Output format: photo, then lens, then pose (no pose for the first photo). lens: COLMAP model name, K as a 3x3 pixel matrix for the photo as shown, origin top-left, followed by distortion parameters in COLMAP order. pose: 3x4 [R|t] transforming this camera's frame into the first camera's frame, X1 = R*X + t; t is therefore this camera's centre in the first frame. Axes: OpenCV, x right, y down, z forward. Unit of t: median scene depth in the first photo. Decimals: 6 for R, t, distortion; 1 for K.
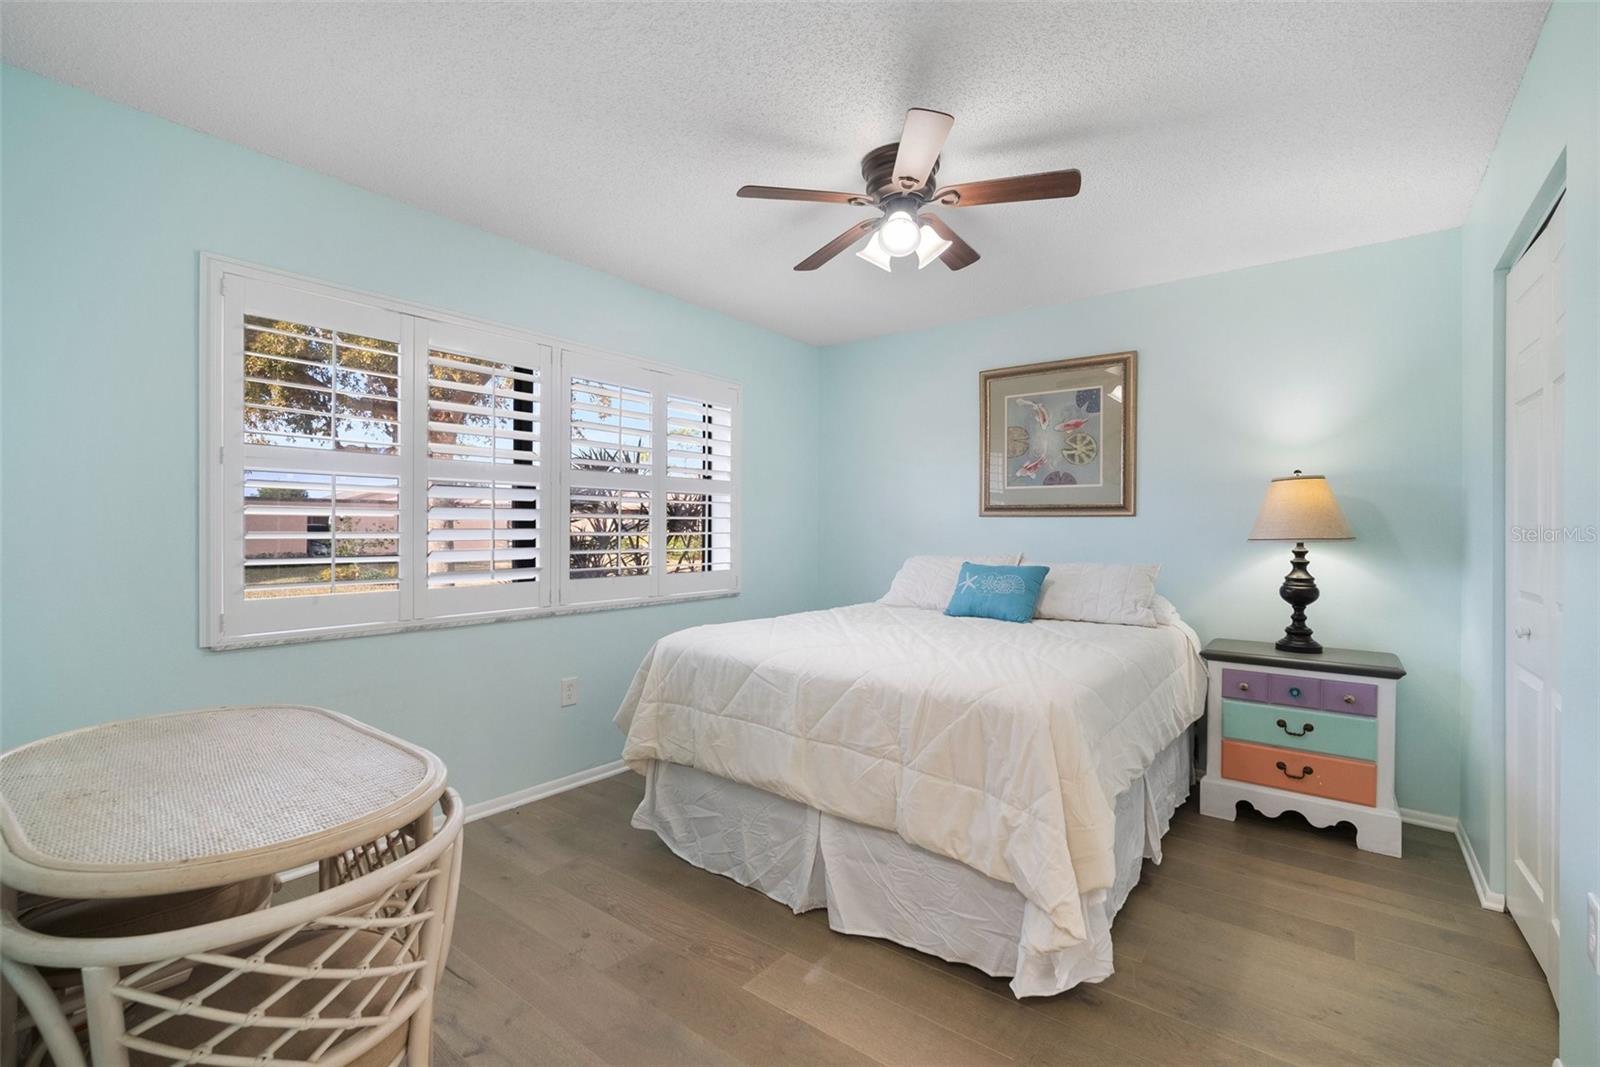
lens RADIAL K [[713.7, 0, 800.2], [0, 713.7, 523.9], [0, 0, 1]] dist [-0.014792, 0.003719]
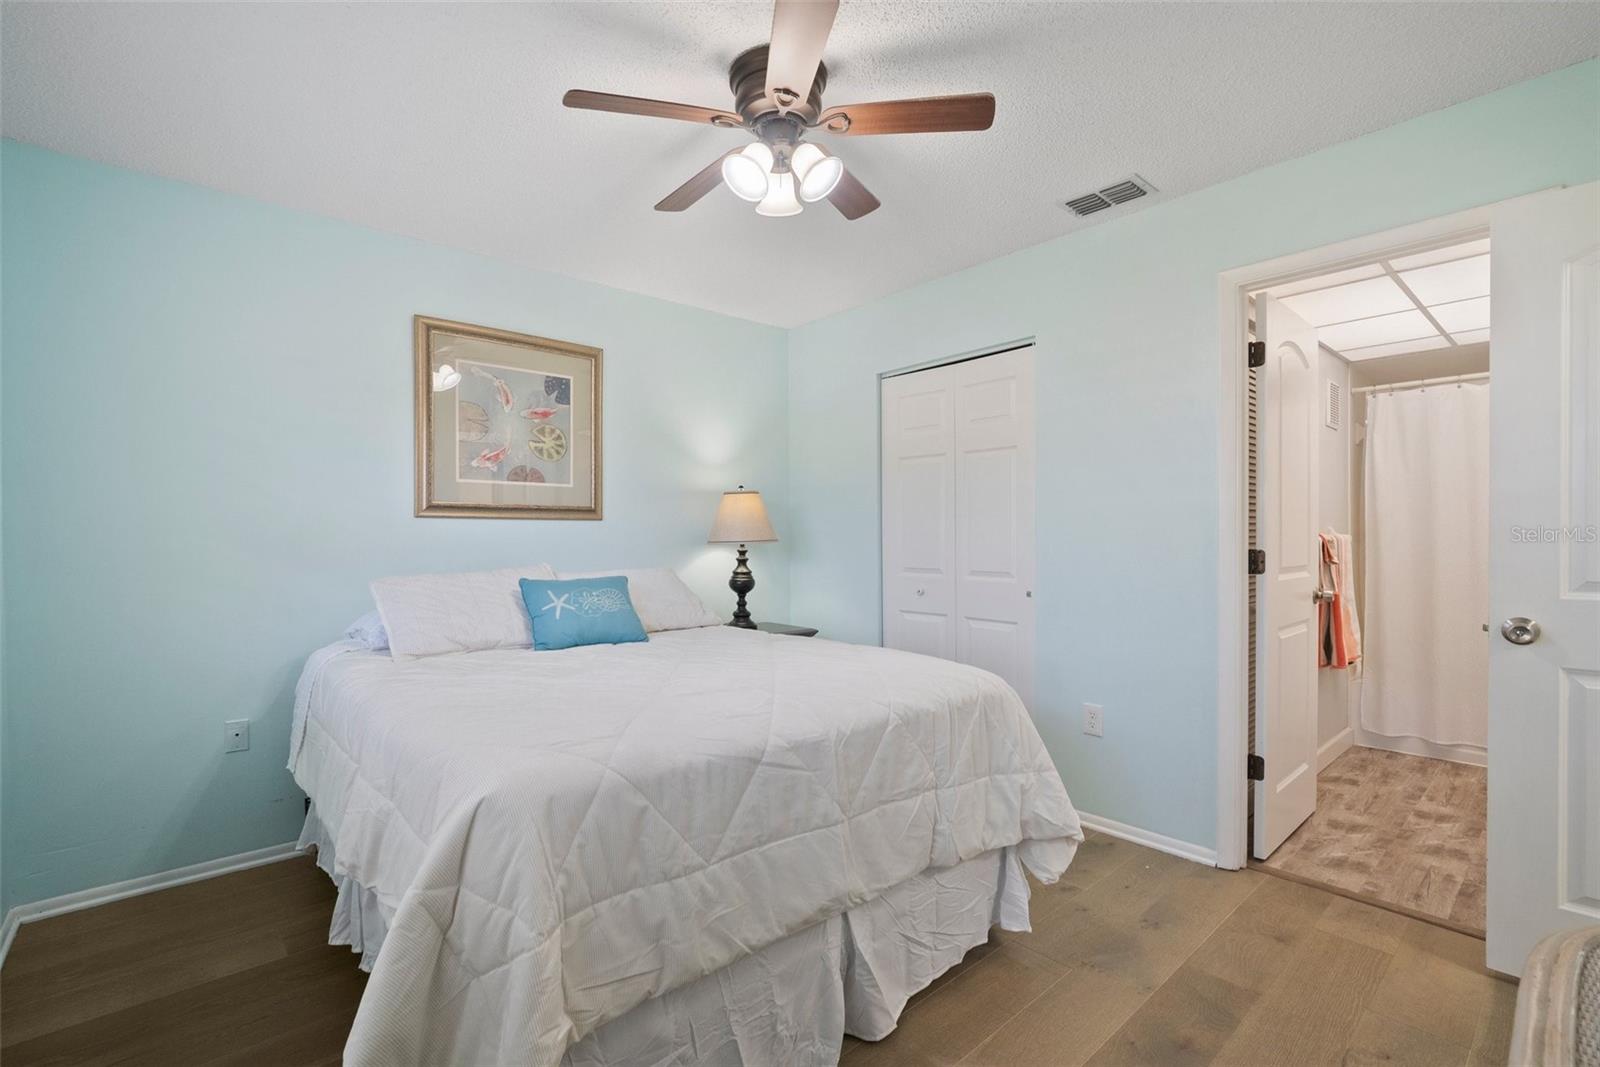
lens RADIAL K [[713.7, 0, 802.0], [0, 713.7, 545.3], [0, 0, 1]] dist [-0.014792, 0.003719]
pose [[0.185259, -0.018924, 0.982508, -0.513823], [-0.000538, 0.999812, 0.019359, 0.004837], [-0.982690, -0.004115, 0.185214, 0.658015]]
